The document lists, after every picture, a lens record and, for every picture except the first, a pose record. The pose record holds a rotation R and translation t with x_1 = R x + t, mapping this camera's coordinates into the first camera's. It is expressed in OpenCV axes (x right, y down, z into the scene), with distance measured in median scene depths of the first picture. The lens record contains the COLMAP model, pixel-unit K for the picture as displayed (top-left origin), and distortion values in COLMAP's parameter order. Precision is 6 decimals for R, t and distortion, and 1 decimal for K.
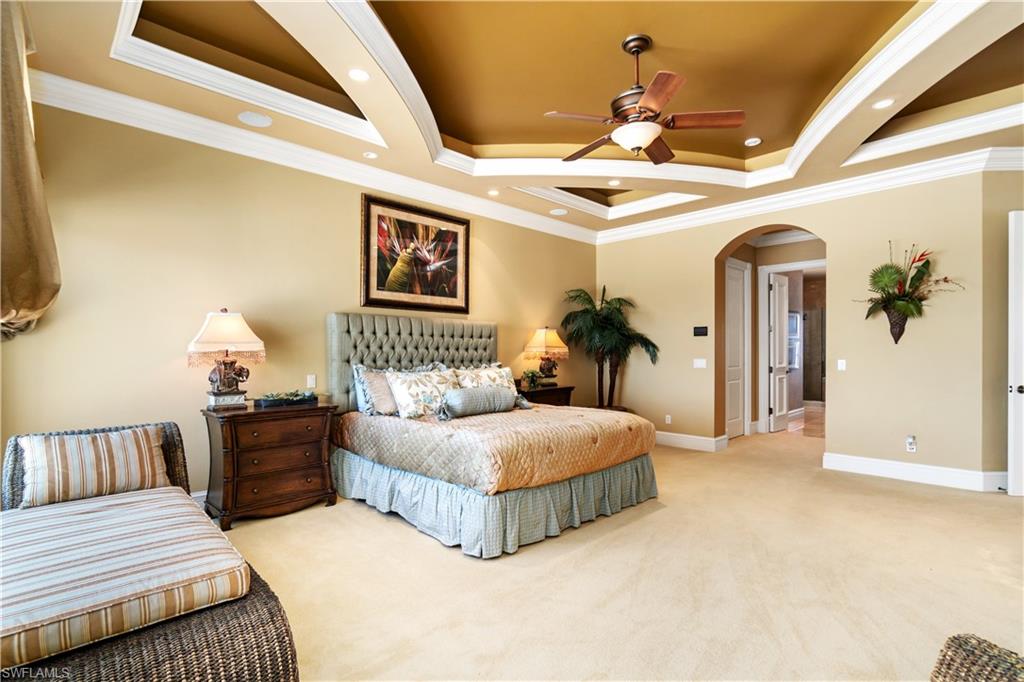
lens RADIAL K [[471.3, 0, 520.2], [0, 471.3, 350.8], [0, 0, 1]] dist [-0.011980, 0.001406]
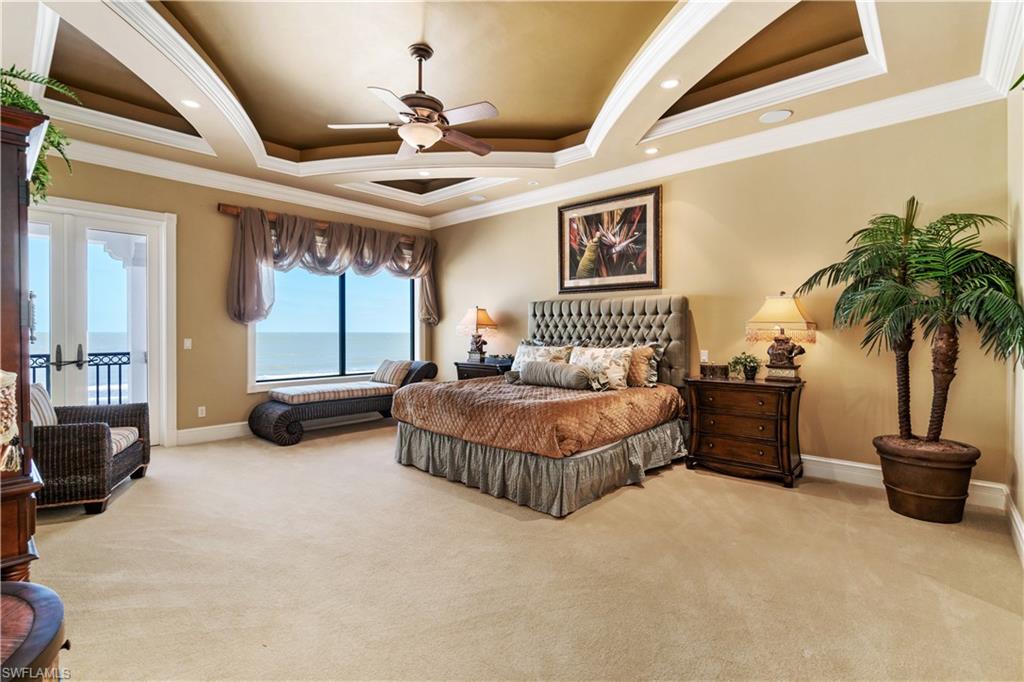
lens RADIAL K [[471.3, 0, 515.9], [0, 471.3, 333.5], [0, 0, 1]] dist [-0.011980, 0.001406]
pose [[0.069910, 0.010244, -0.997501, 0.859946], [0.004675, 0.999933, 0.010596, -0.001670], [0.997542, -0.005404, 0.069857, 0.719500]]
